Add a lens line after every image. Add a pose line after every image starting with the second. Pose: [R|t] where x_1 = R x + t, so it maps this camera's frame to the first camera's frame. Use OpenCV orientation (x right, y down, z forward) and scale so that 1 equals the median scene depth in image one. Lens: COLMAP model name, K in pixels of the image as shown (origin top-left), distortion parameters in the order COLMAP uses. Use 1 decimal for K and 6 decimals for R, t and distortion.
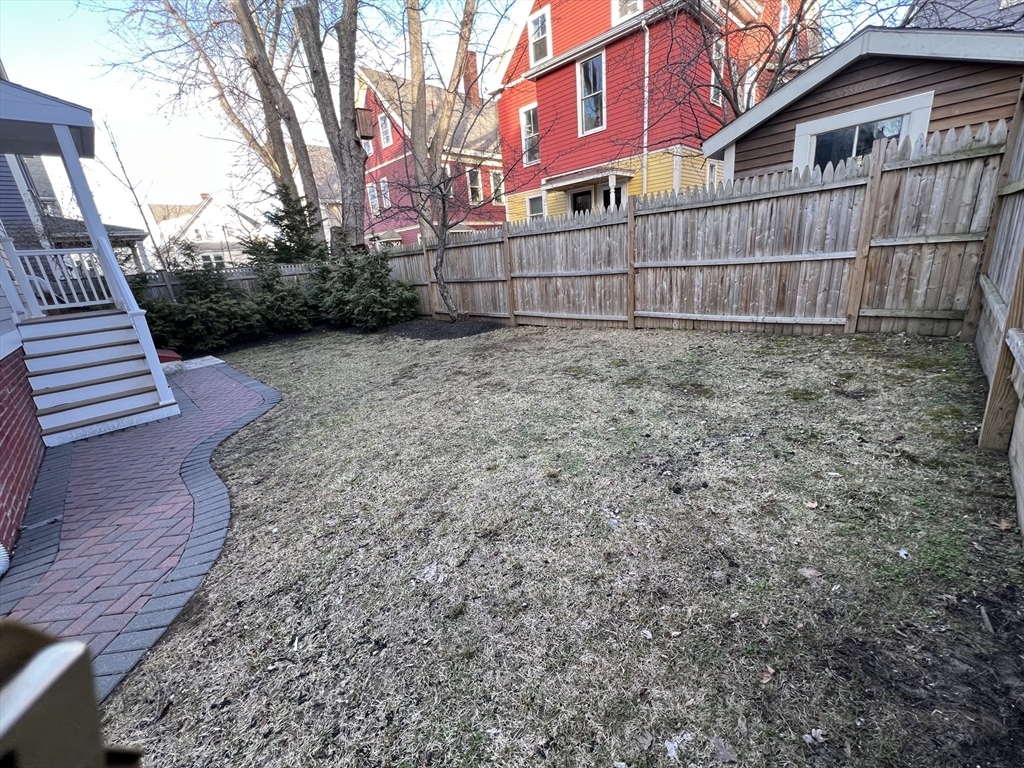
lens RADIAL K [[410.4, 0, 512.0], [0, 410.4, 384.0], [0, 0, 1]] dist [-0.000653, -0.000080]
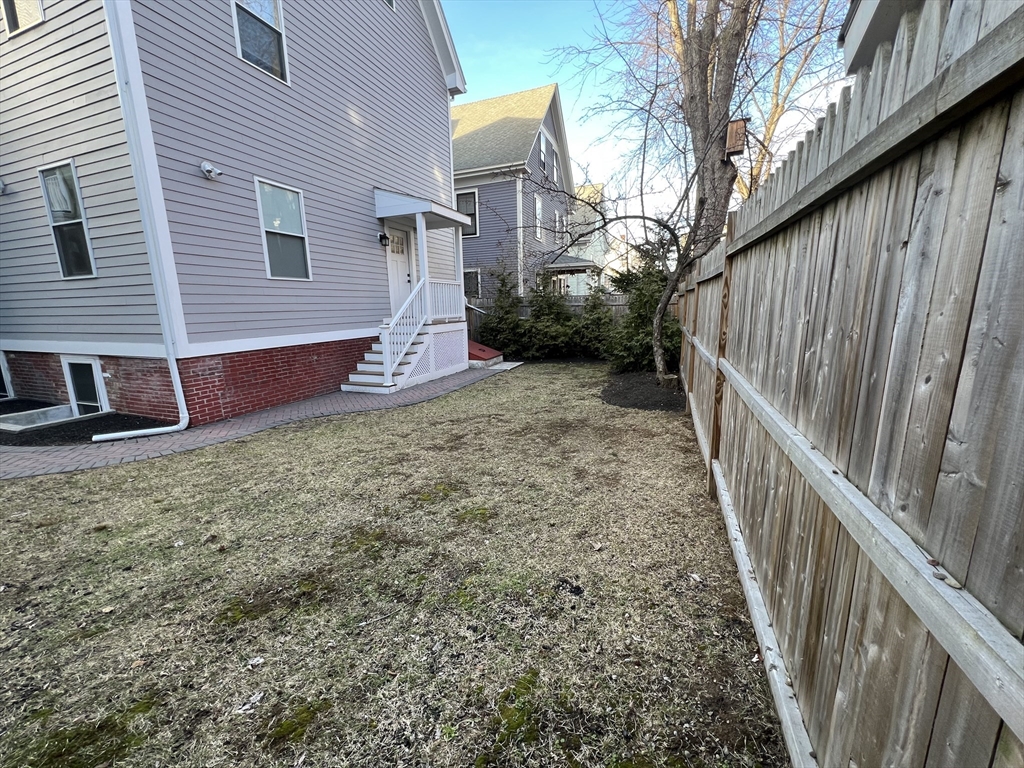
lens RADIAL K [[410.4, 0, 512.0], [0, 410.4, 384.0], [0, 0, 1]] dist [-0.000653, -0.000080]
pose [[0.402705, 0.251734, -0.880034, 0.785740], [-0.286142, 0.947875, 0.140200, -0.341128], [0.869455, 0.195356, 0.453745, 0.771827]]
